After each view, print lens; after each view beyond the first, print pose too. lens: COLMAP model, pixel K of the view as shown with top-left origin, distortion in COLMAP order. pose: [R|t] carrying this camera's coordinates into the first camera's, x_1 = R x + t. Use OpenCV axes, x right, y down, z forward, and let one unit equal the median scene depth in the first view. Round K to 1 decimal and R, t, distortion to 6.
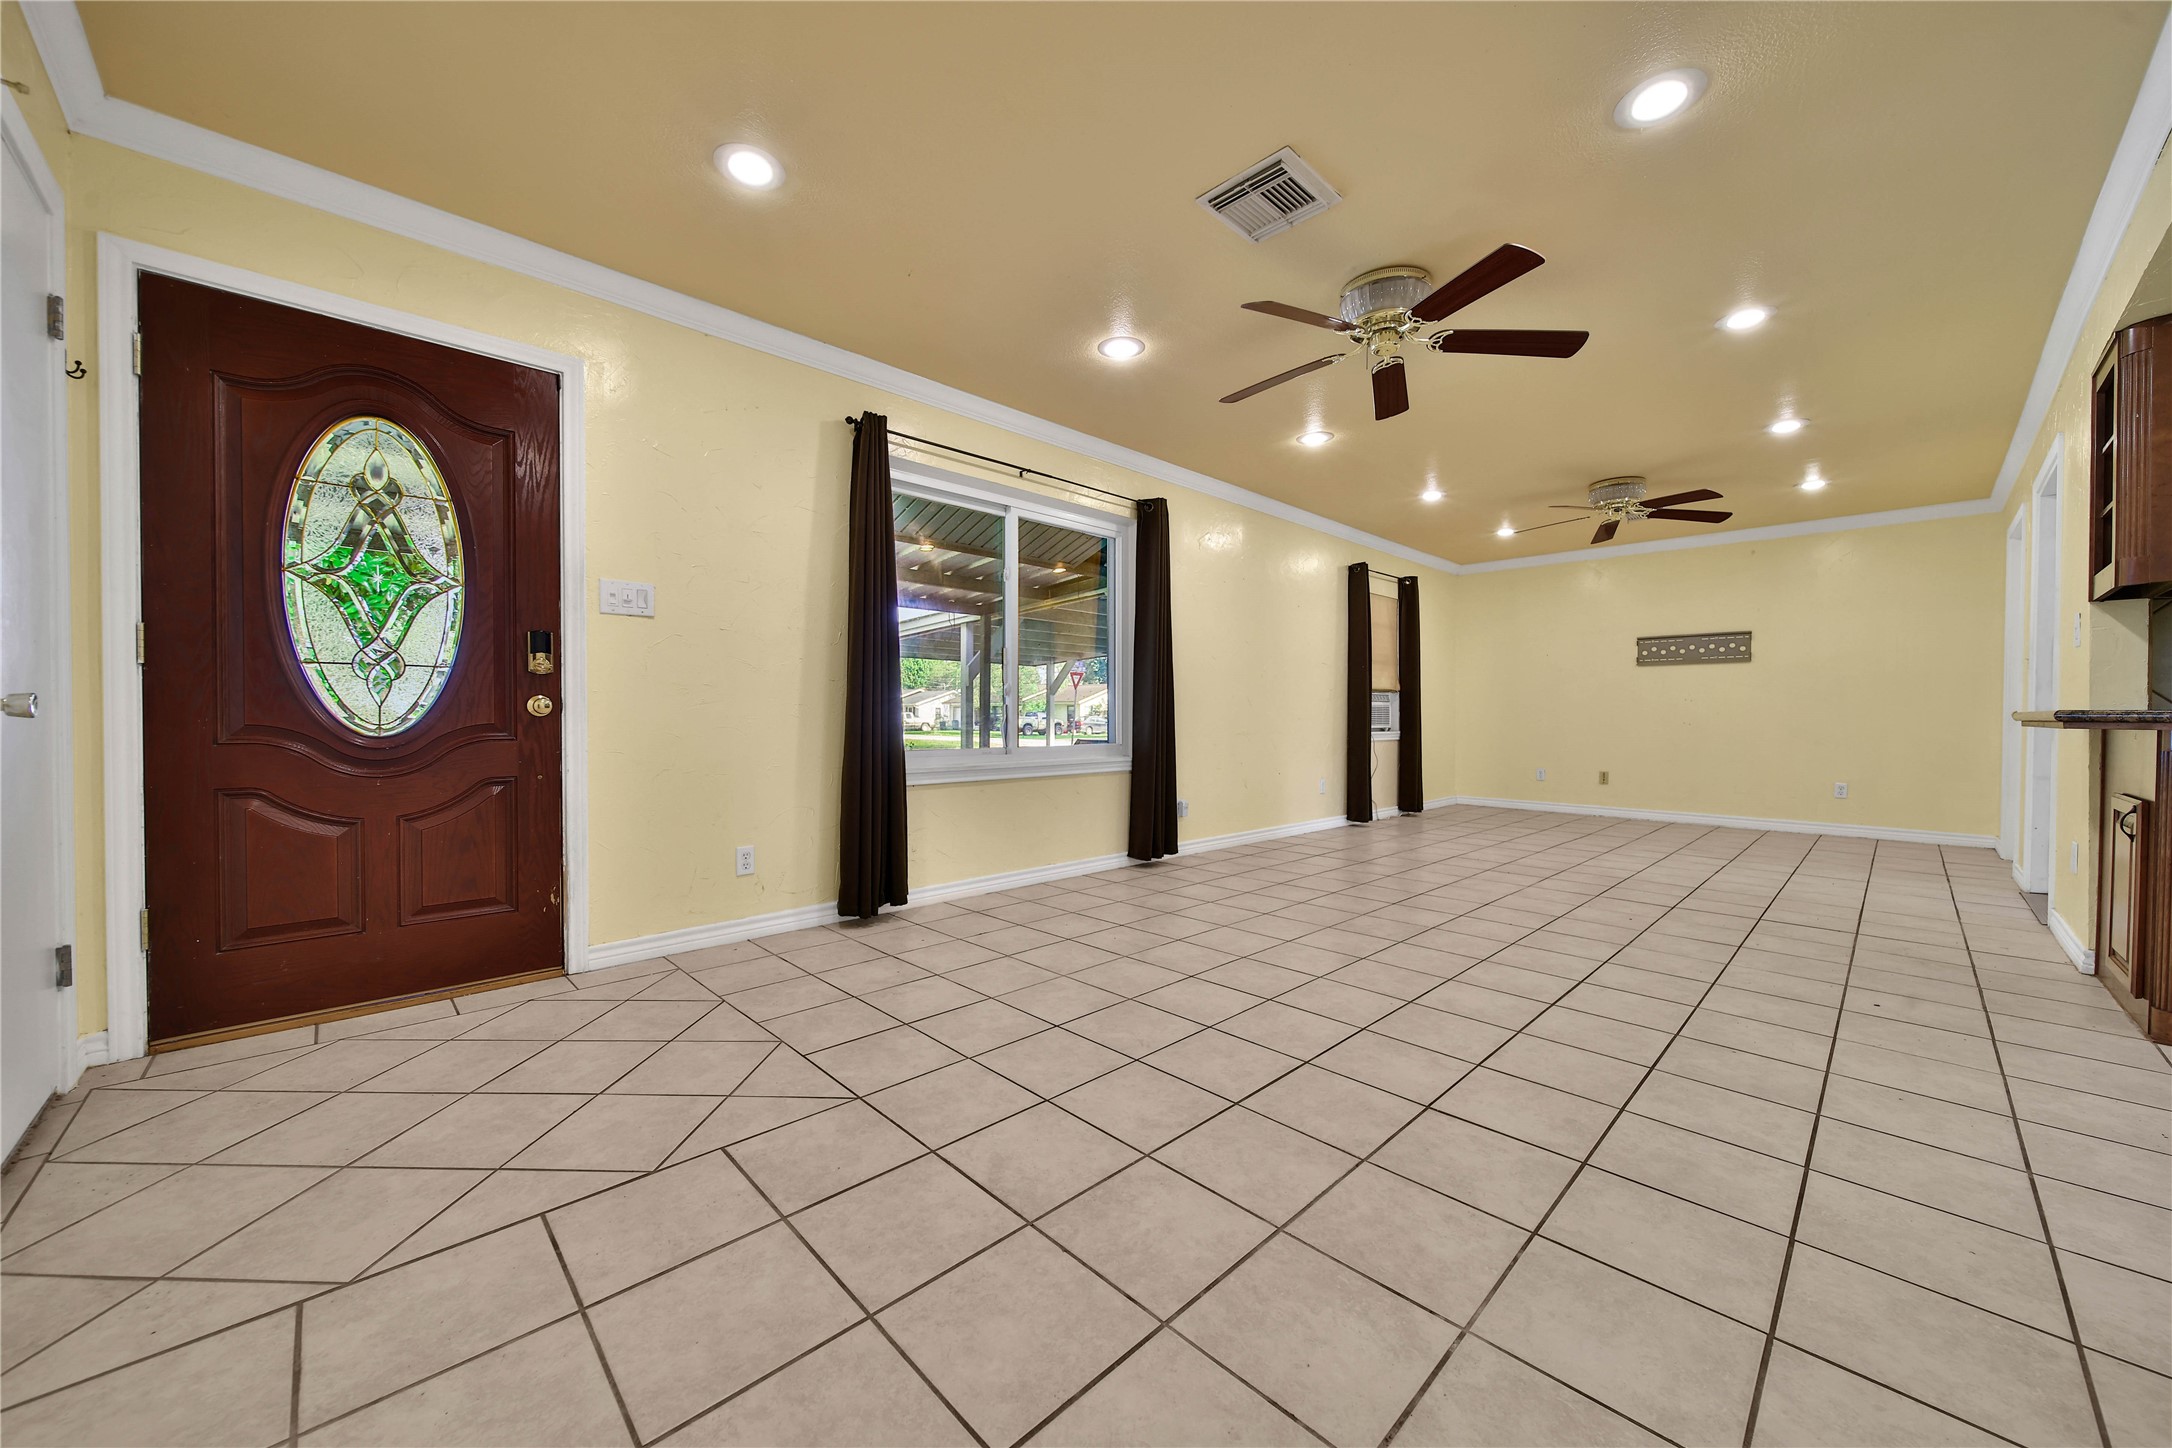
lens RADIAL K [[778.2, 0, 1083.6], [0, 778.2, 721.8], [0, 0, 1]] dist [0.006440, -0.001138]
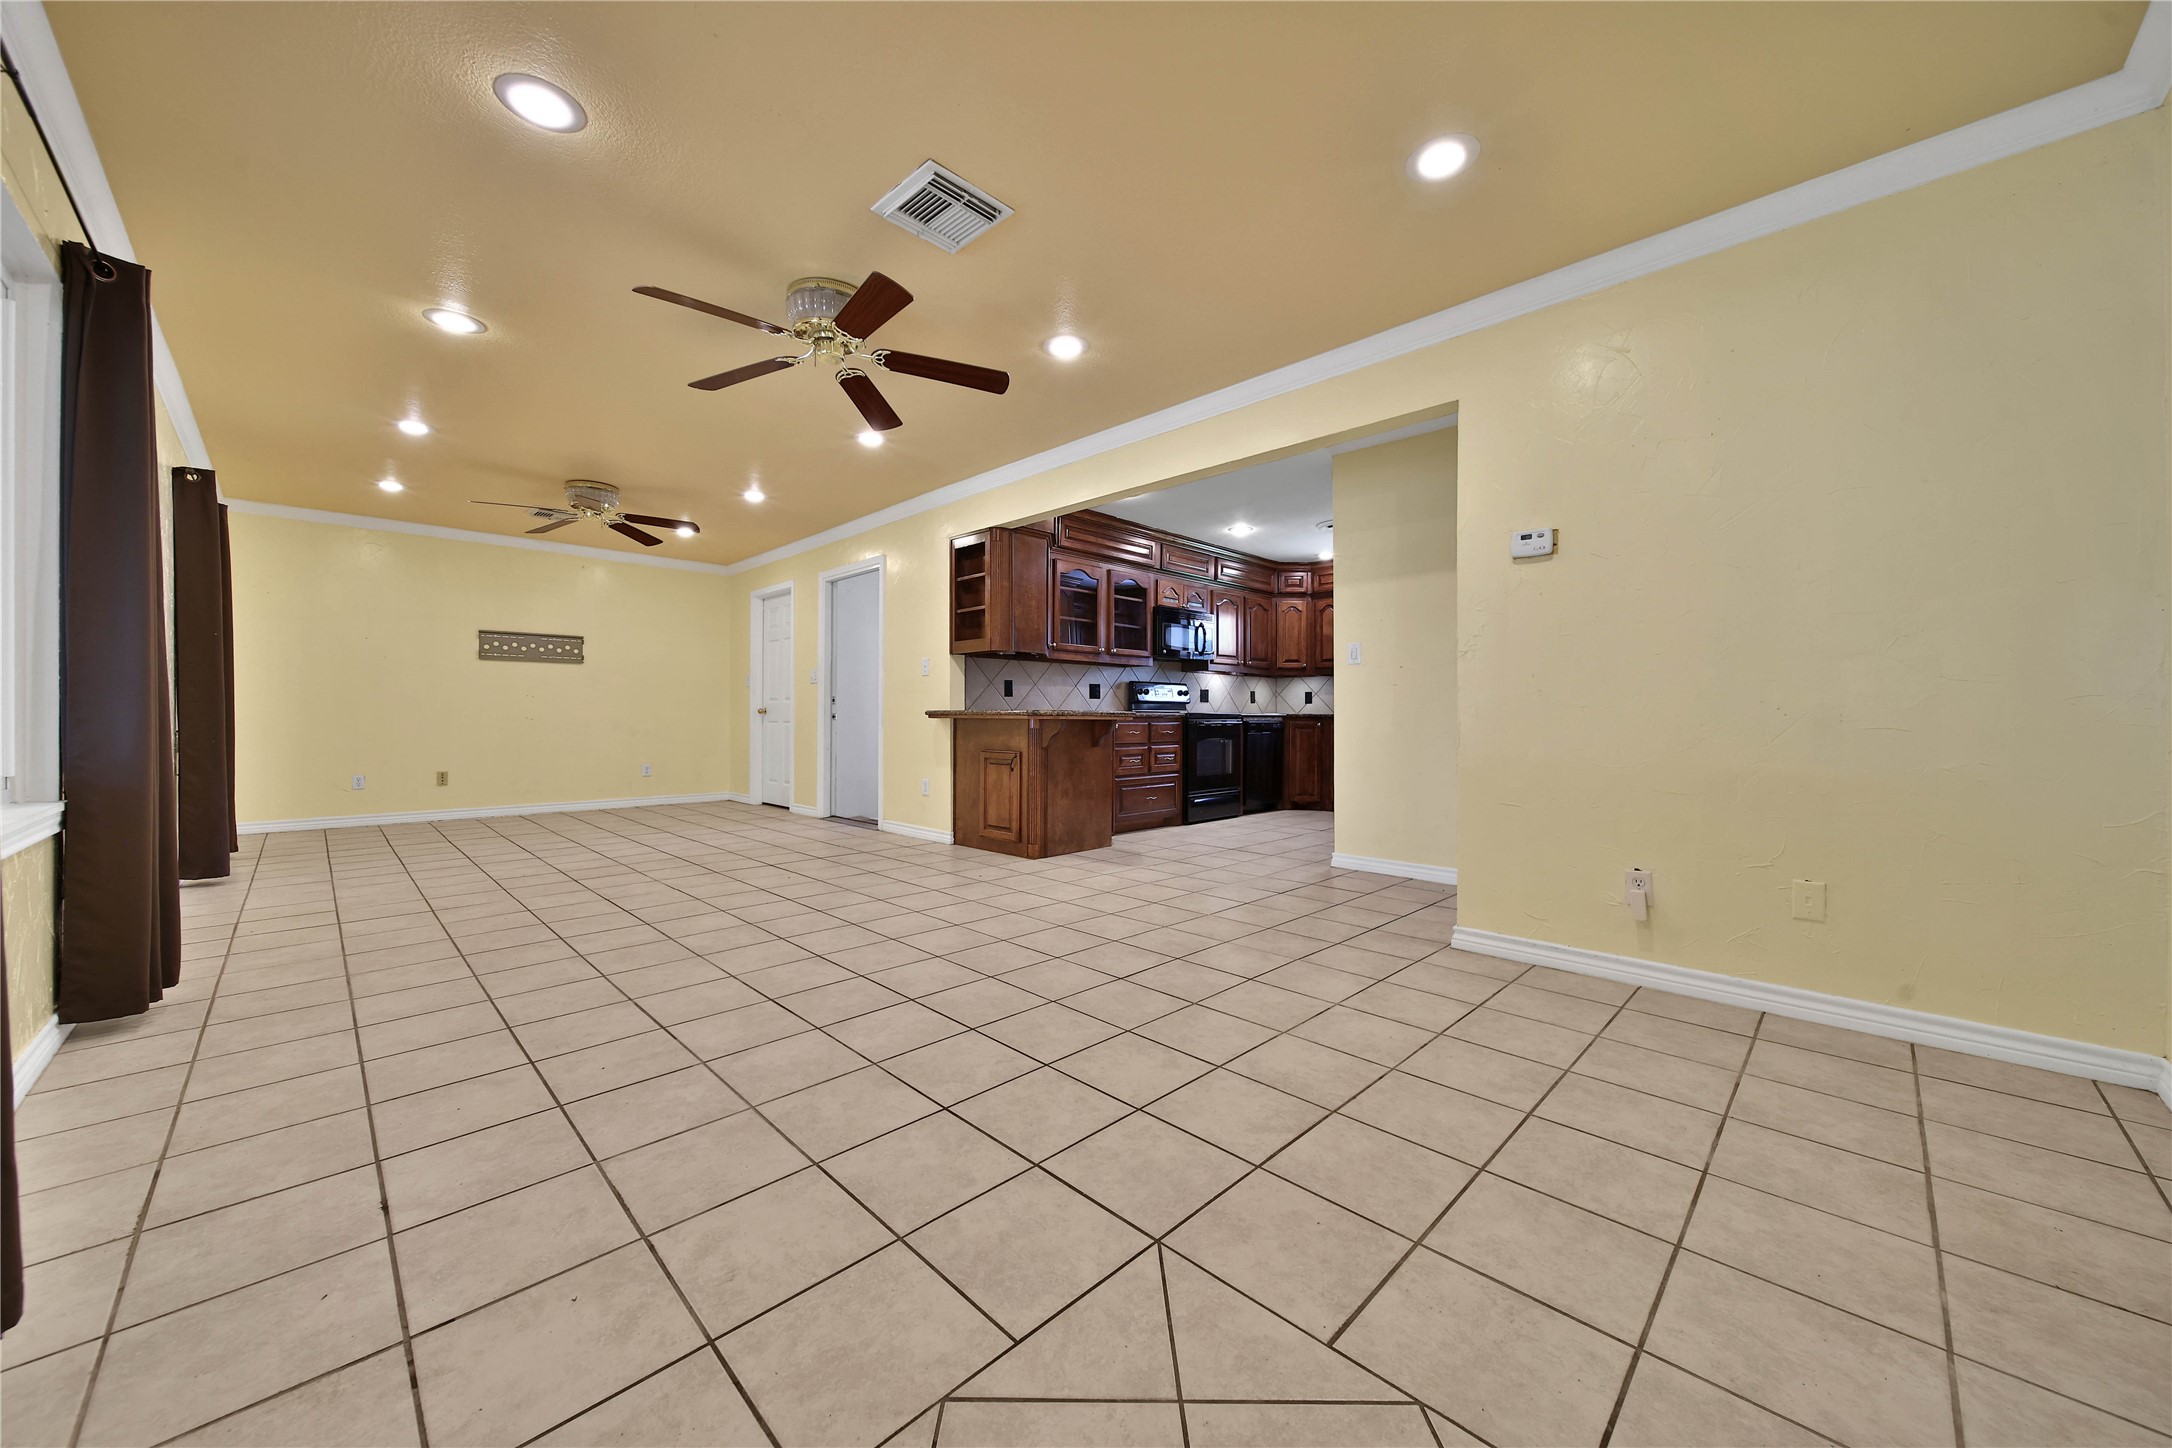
lens RADIAL K [[778.2, 0, 1065.5], [0, 778.2, 712.5], [0, 0, 1]] dist [0.006440, -0.001138]
pose [[-0.003875, -0.000346, 0.999992, -0.712243], [0.004251, 0.999991, 0.000362, -0.008127], [-0.999983, 0.004252, -0.003873, 0.762142]]
